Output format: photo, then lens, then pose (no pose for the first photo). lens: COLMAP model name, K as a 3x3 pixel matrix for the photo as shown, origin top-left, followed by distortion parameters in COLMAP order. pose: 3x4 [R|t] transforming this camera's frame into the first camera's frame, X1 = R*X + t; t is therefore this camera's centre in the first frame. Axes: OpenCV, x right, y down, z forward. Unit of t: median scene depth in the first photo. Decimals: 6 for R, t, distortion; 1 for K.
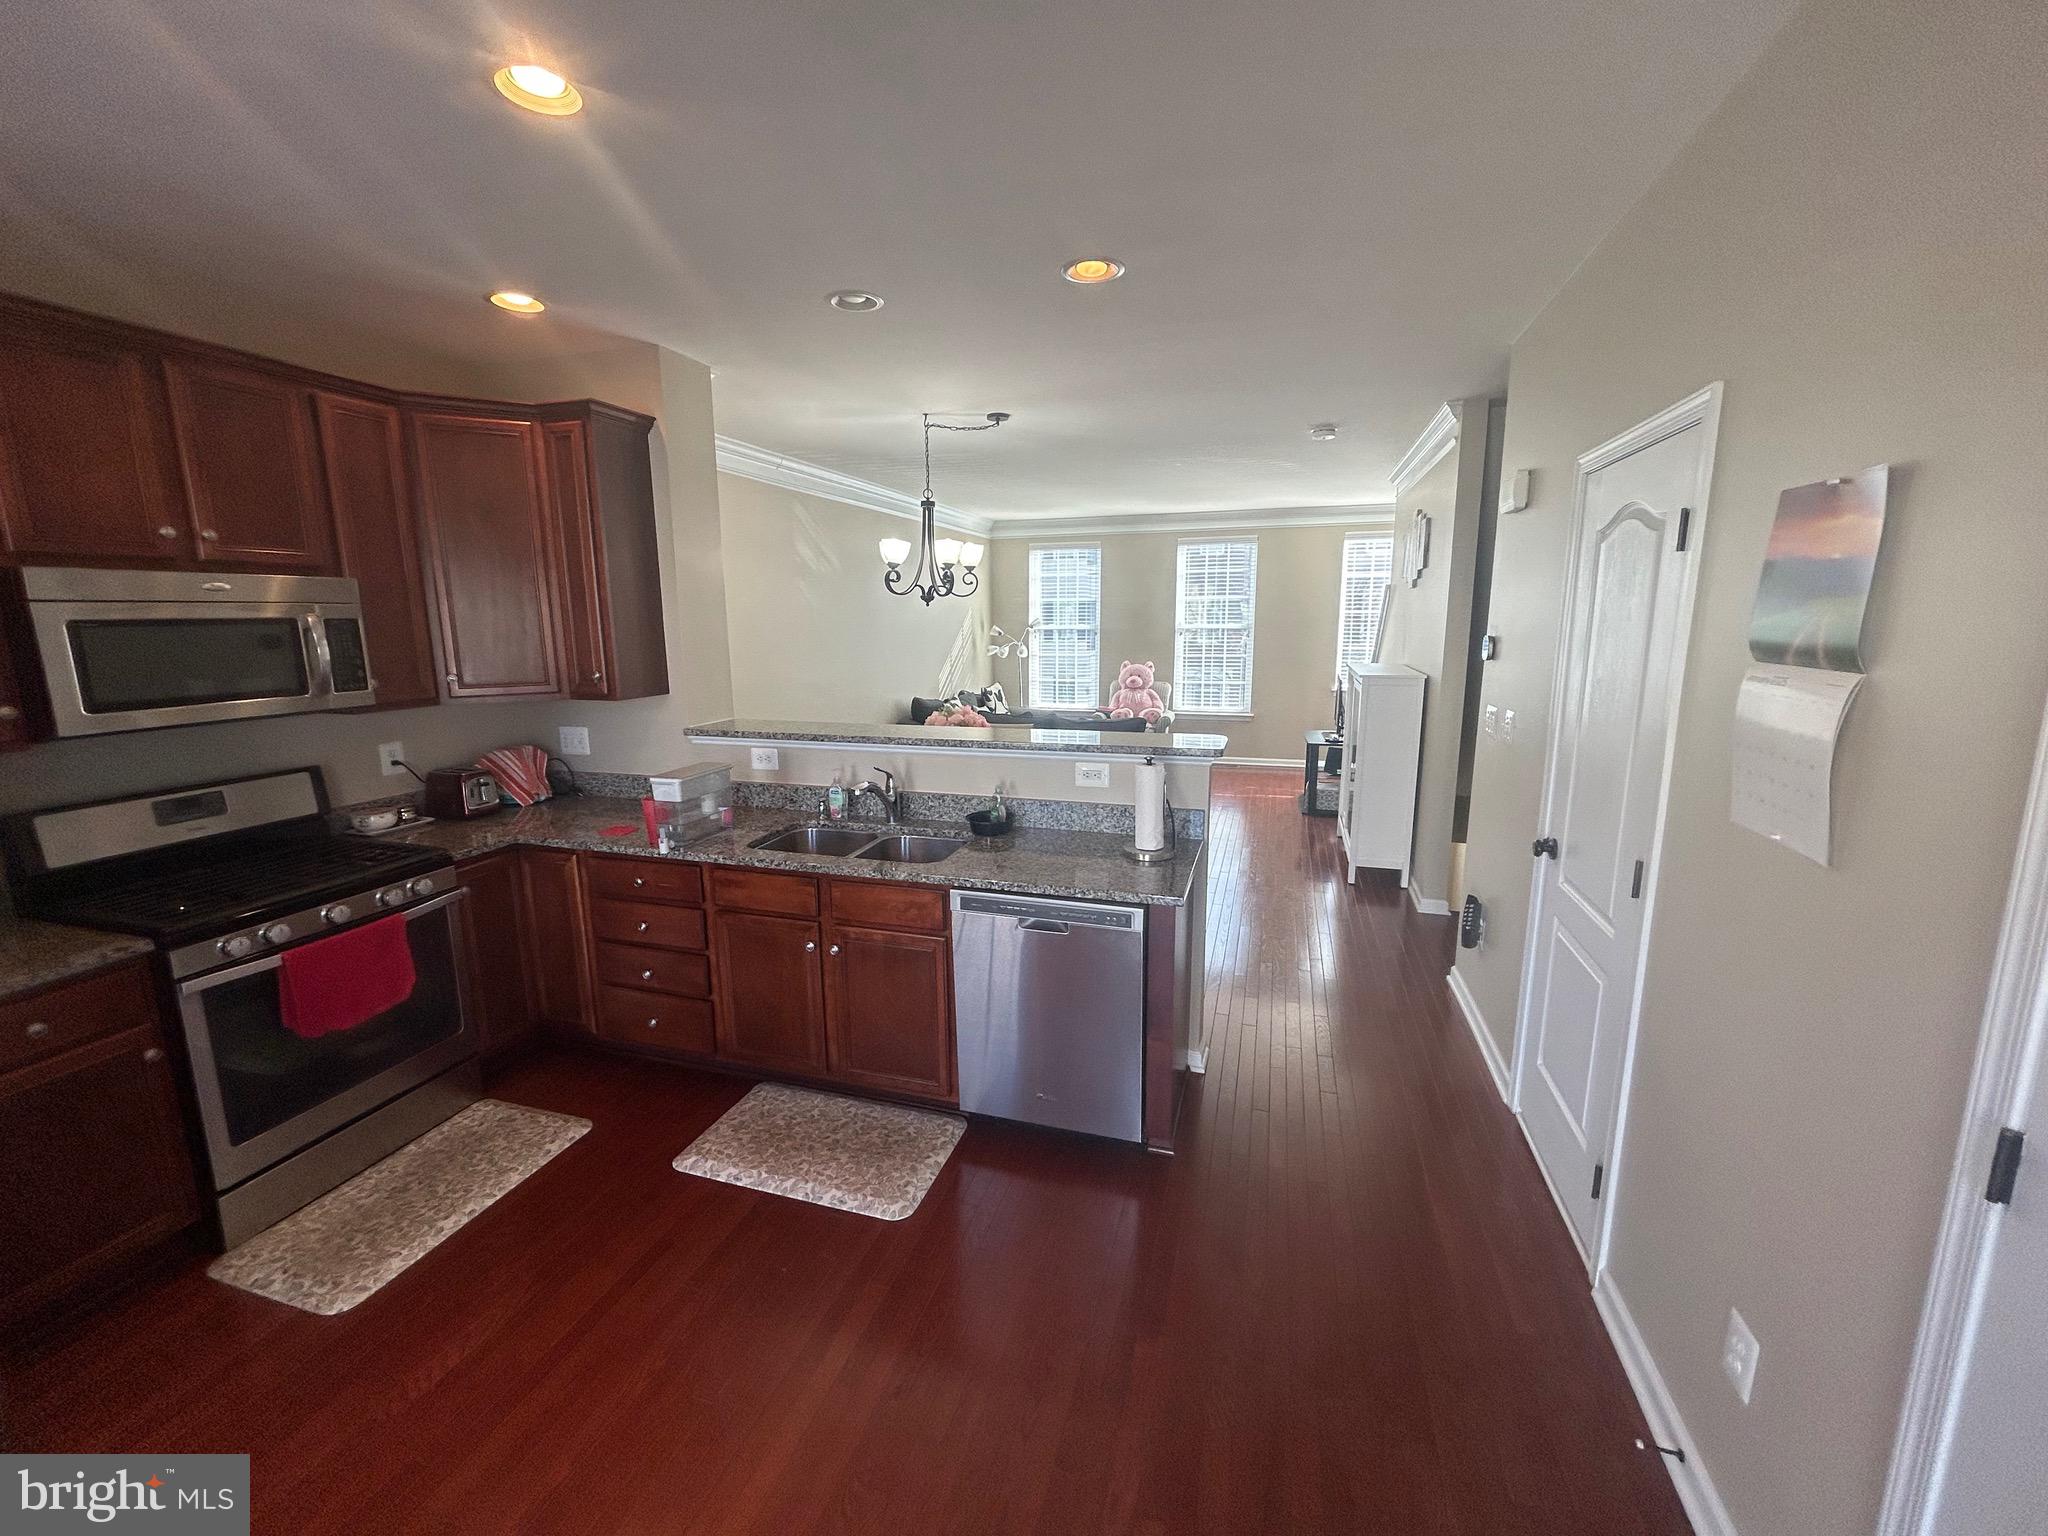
lens RADIAL K [[826.3, 0, 1024.9], [0, 826.3, 764.6], [0, 0, 1]] dist [0.001456, 0.000060]
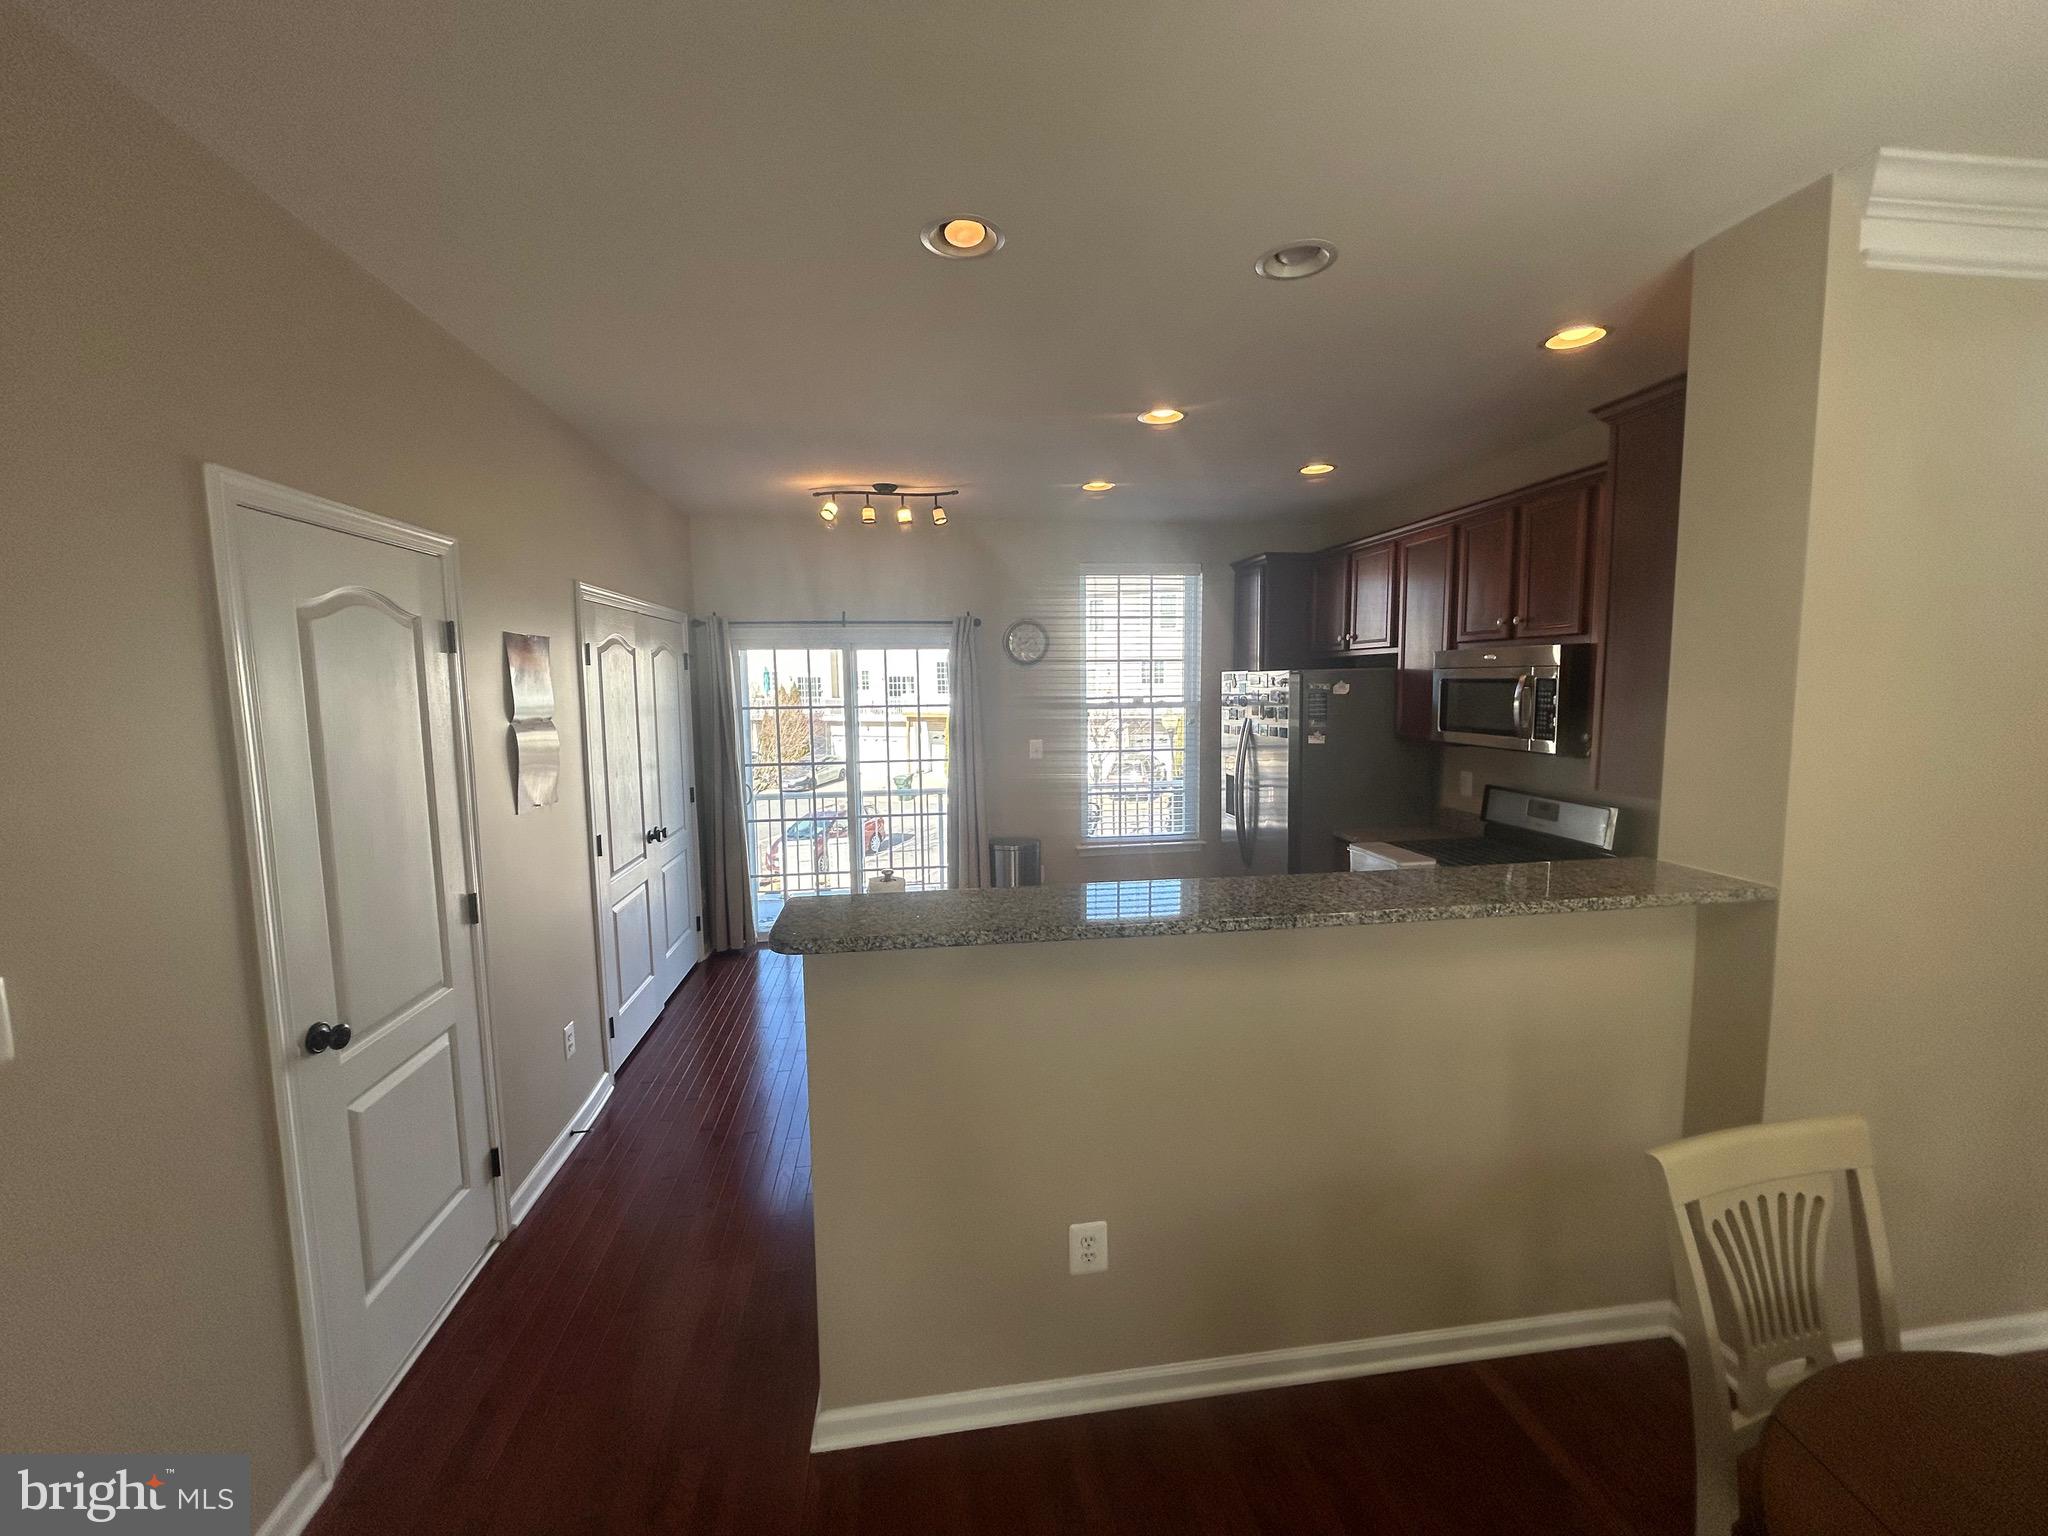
lens RADIAL K [[826.3, 0, 1024.9], [0, 826.3, 764.6], [0, 0, 1]] dist [0.001456, 0.000060]
pose [[-0.902791, 0.065554, -0.425054, 0.292627], [-0.055874, 0.962062, 0.267048, -0.265079], [0.426435, 0.264838, -0.864878, 1.382305]]
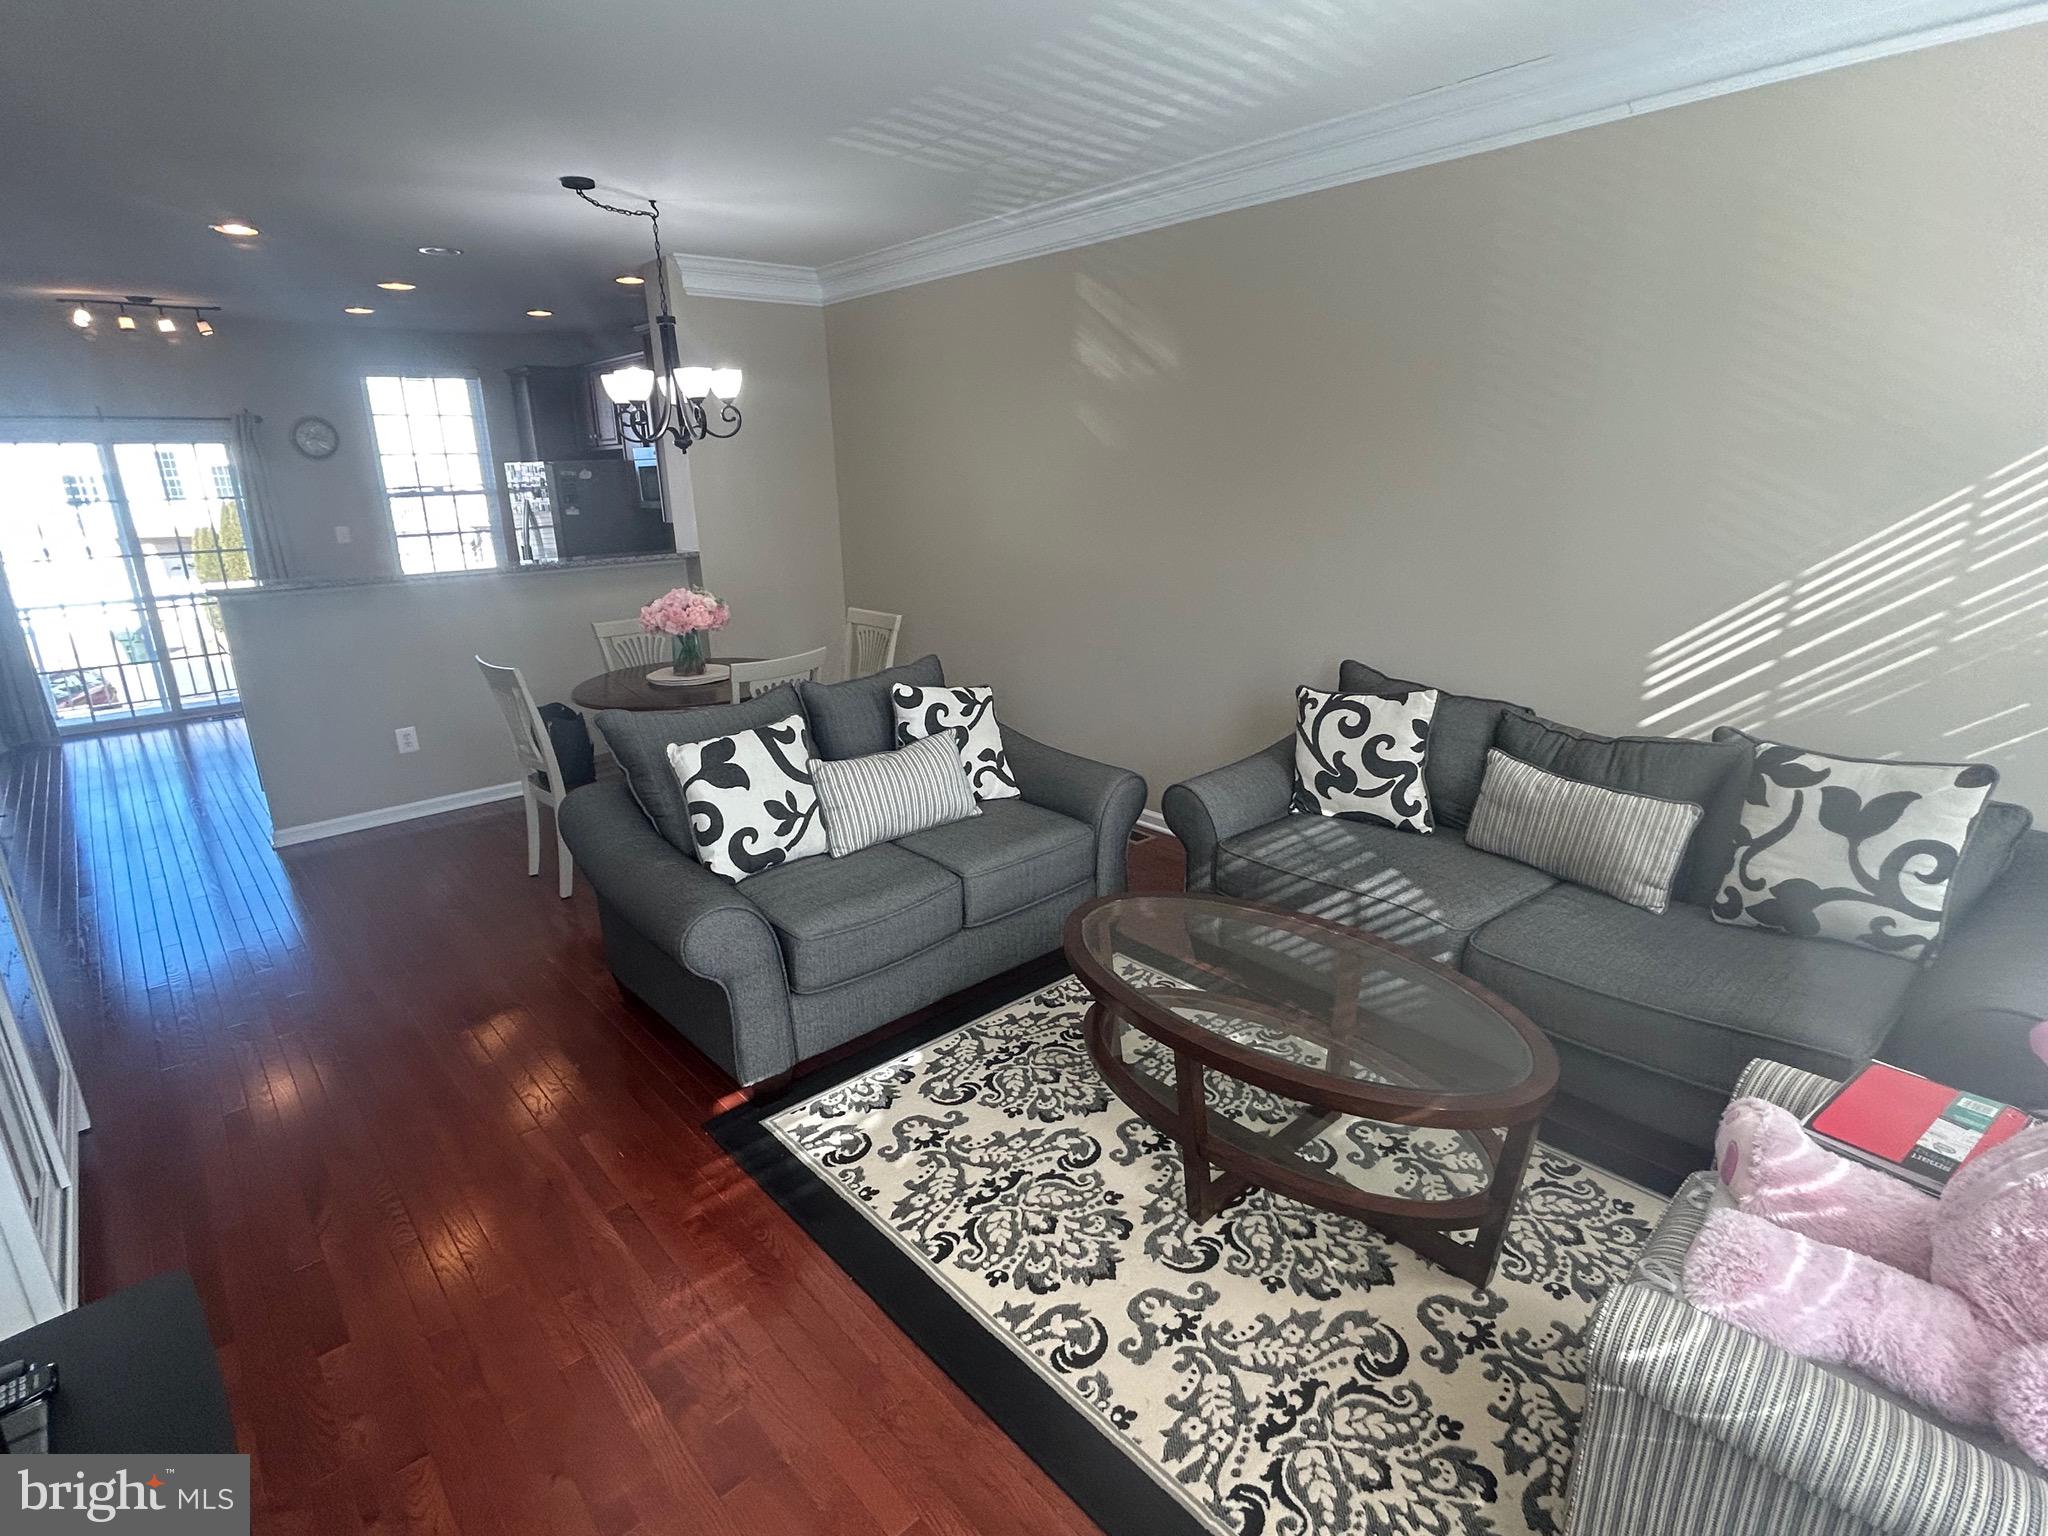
lens RADIAL K [[1037.2, 0, 1024.9], [0, 1037.2, 760.4], [0, 0, 1]] dist [0.001679, -0.001466]
pose [[-0.518106, 0.259851, -0.814889, 0.823341], [-0.124833, 0.919559, 0.372597, -0.457397], [0.846158, 0.294769, -0.443991, 2.471137]]
